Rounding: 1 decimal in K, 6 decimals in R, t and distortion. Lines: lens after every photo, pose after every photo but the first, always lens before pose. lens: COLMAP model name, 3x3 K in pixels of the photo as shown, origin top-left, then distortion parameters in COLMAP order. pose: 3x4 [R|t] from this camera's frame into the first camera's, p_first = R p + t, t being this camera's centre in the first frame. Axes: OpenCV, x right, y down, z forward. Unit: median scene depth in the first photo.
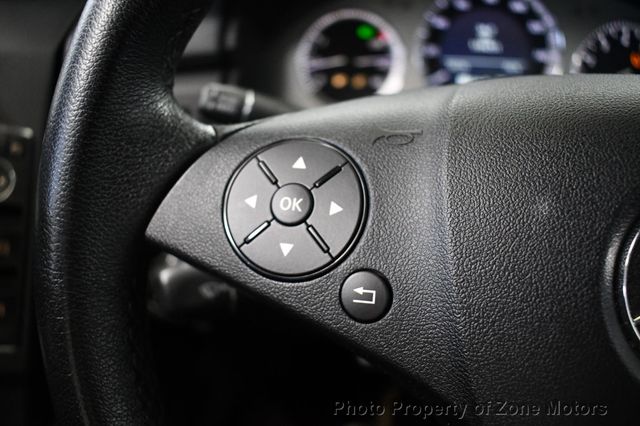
lens RADIAL K [[530.0, 0, 320.0], [0, 530.0, 213.0], [0, 0, 1]] dist [-0.110450, -0.001352]
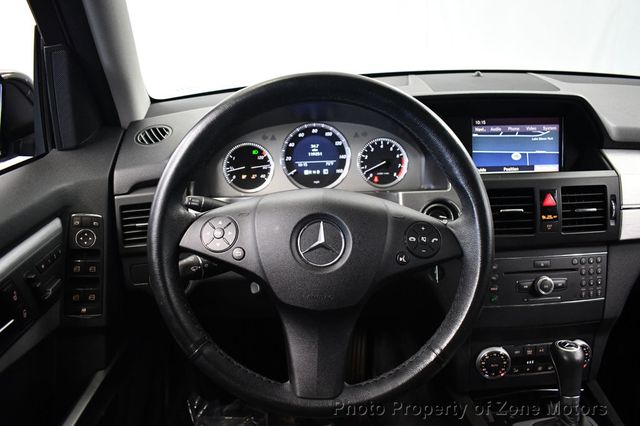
lens RADIAL K [[489.1, 0, 320.0], [0, 489.1, 213.0], [0, 0, 1]] dist [-0.098430, 0.005769]
pose [[0.988718, -0.080173, 0.126524, 0.213526], [0.091137, 0.992341, -0.083381, 0.180180], [-0.118870, 0.093971, 0.988453, -2.344410]]
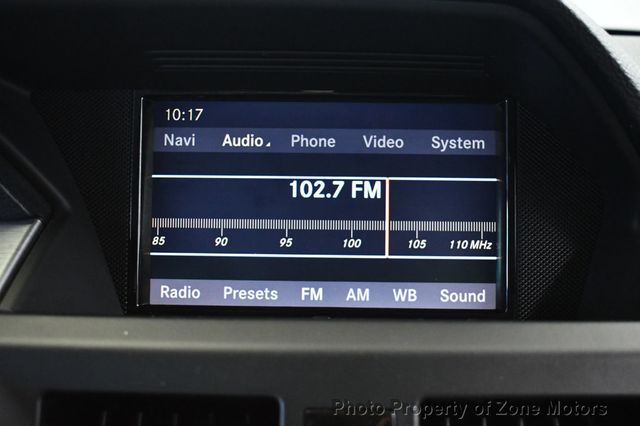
lens RADIAL K [[718.7, 0, 320.0], [0, 718.7, 213.0], [0, 0, 1]] dist [-0.068638, -0.020431]
pose [[0.996967, -0.015213, 0.076327, 2.677331], [0.034009, 0.967280, -0.251420, -0.219656], [-0.070005, 0.253253, 0.964864, 0.307797]]
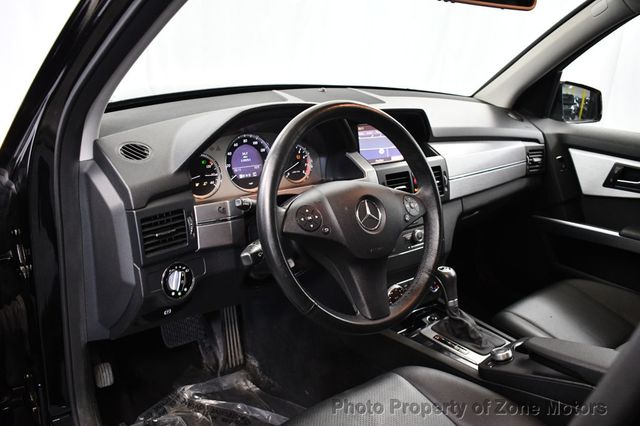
lens RADIAL K [[554.0, 0, 320.0], [0, 554.0, 213.0], [0, 0, 1]] dist [-0.097394, 0.000756]
pose [[0.690650, -0.194877, 0.696437, -3.443639], [0.256132, 0.966502, 0.016444, -0.112781], [-0.676313, 0.167023, 0.717429, -2.768438]]
